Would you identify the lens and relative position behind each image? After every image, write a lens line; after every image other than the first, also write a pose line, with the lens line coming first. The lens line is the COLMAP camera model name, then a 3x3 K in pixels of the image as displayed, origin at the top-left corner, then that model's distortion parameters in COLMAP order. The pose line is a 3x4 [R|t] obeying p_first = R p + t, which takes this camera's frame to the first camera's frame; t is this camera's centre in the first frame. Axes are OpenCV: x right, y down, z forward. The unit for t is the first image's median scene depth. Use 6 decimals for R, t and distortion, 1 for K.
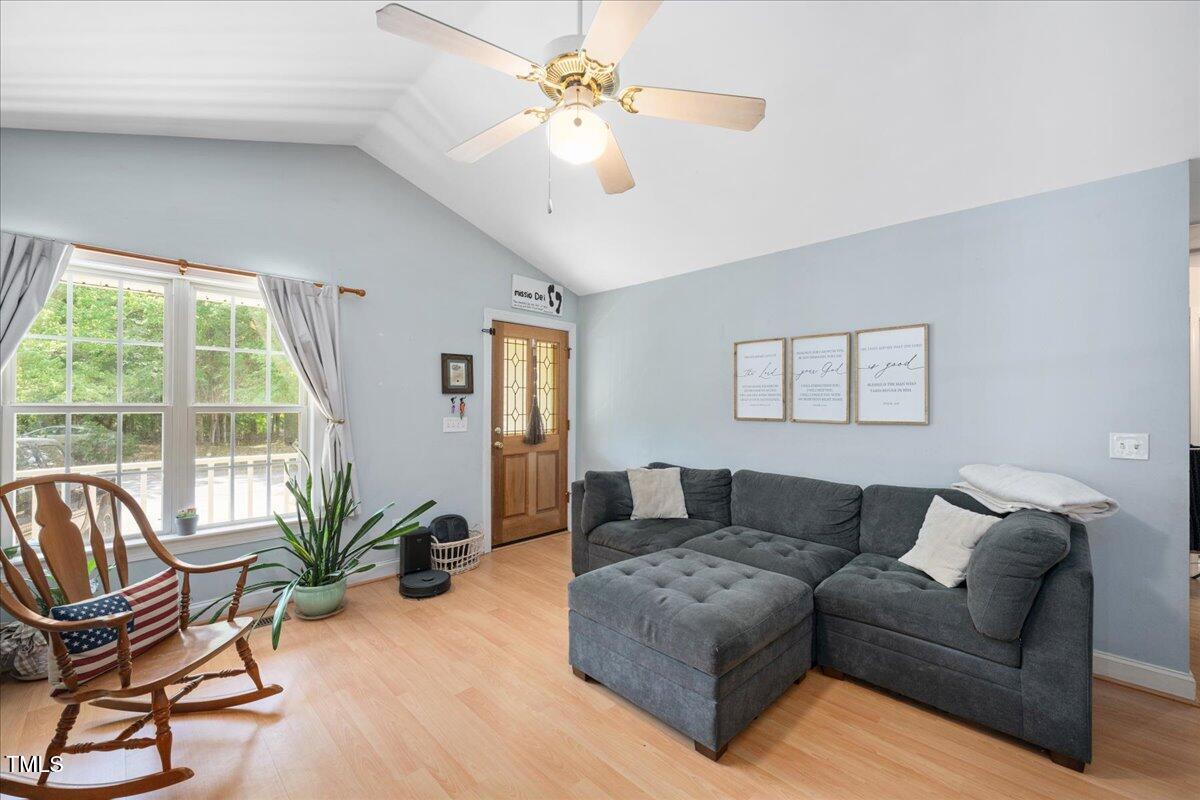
lens RADIAL K [[485.3, 0, 603.5], [0, 485.3, 400.9], [0, 0, 1]] dist [-0.001168, -0.000218]
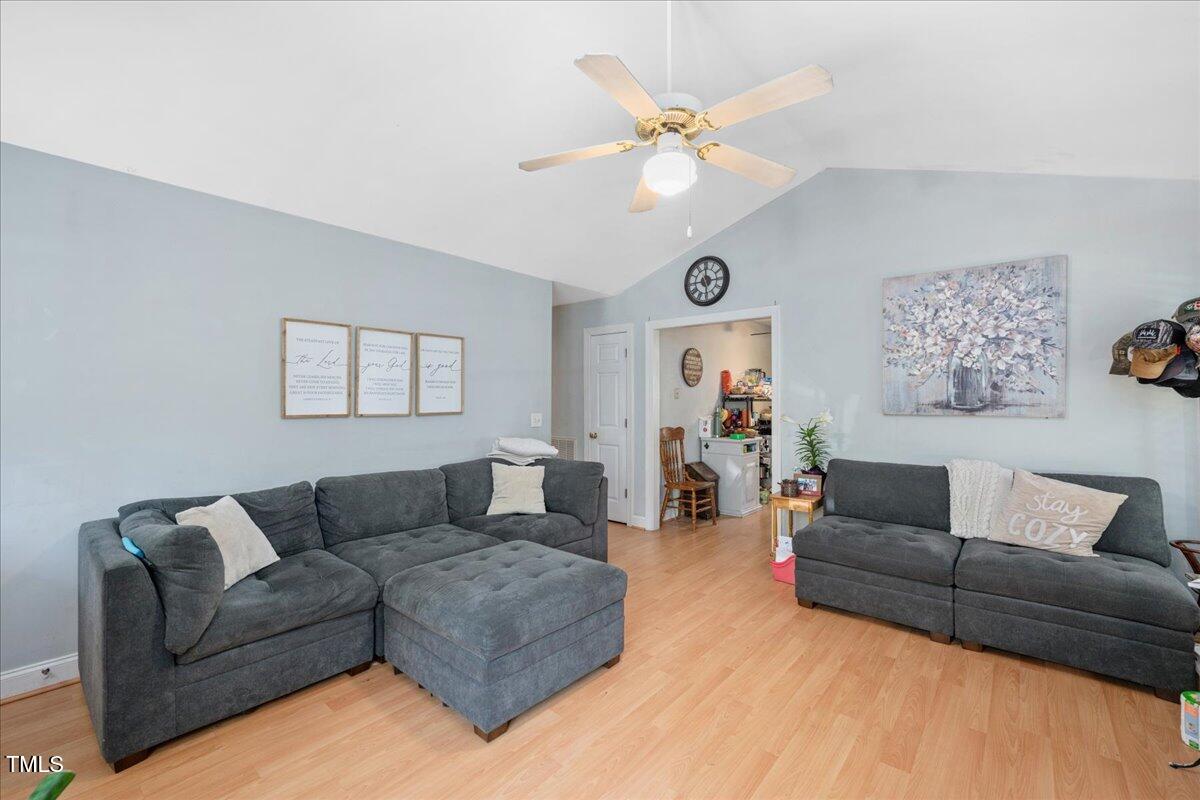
lens RADIAL K [[495.3, 0, 594.9], [0, 495.3, 404.3], [0, 0, 1]] dist [-0.000462, -0.000056]
pose [[-0.052412, -0.015686, 0.998502, -0.539792], [-0.009772, 0.999837, 0.015194, -0.000219], [-0.998578, -0.008961, -0.052557, 0.544312]]
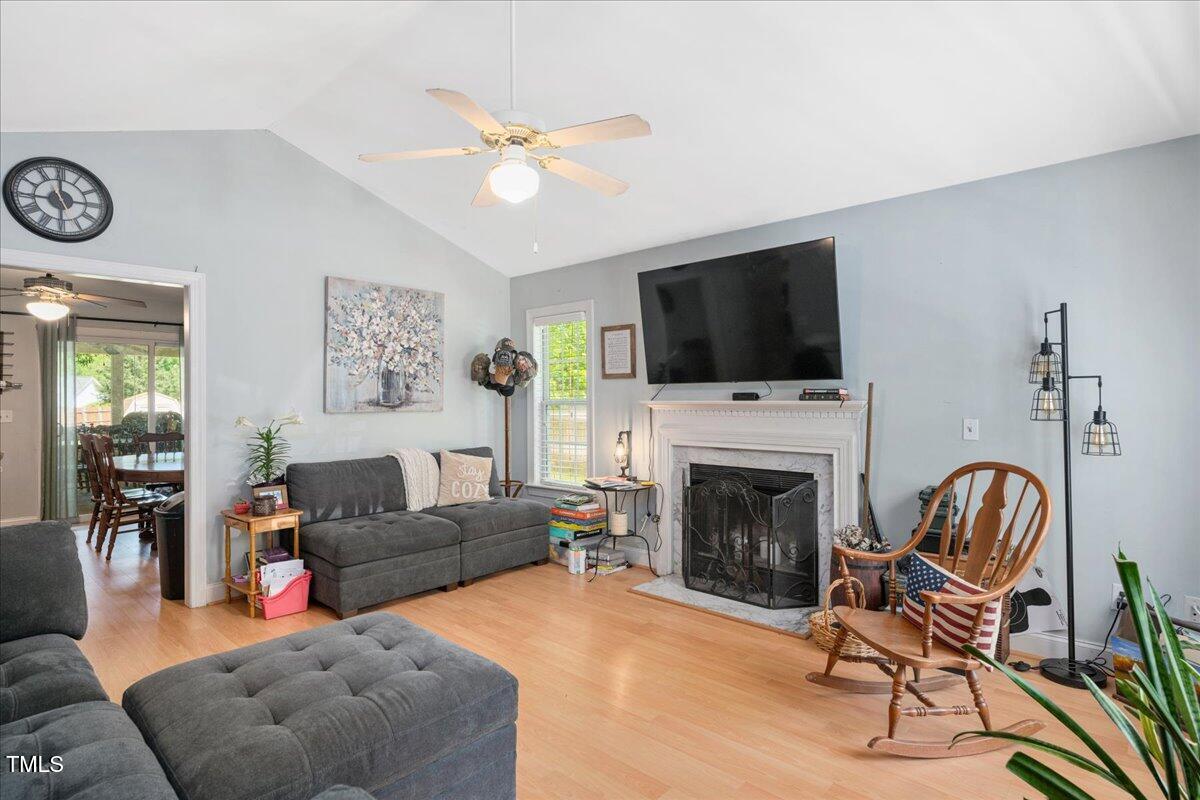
lens RADIAL K [[613.4, 0, 597.1], [0, 613.4, 394.2], [0, 0, 1]] dist [0.001507, 0.000261]
pose [[-0.999878, -0.001527, -0.015573, -0.099225], [-0.001257, 0.999850, -0.017301, 0.012483], [0.015597, -0.017279, -0.999729, 1.129404]]
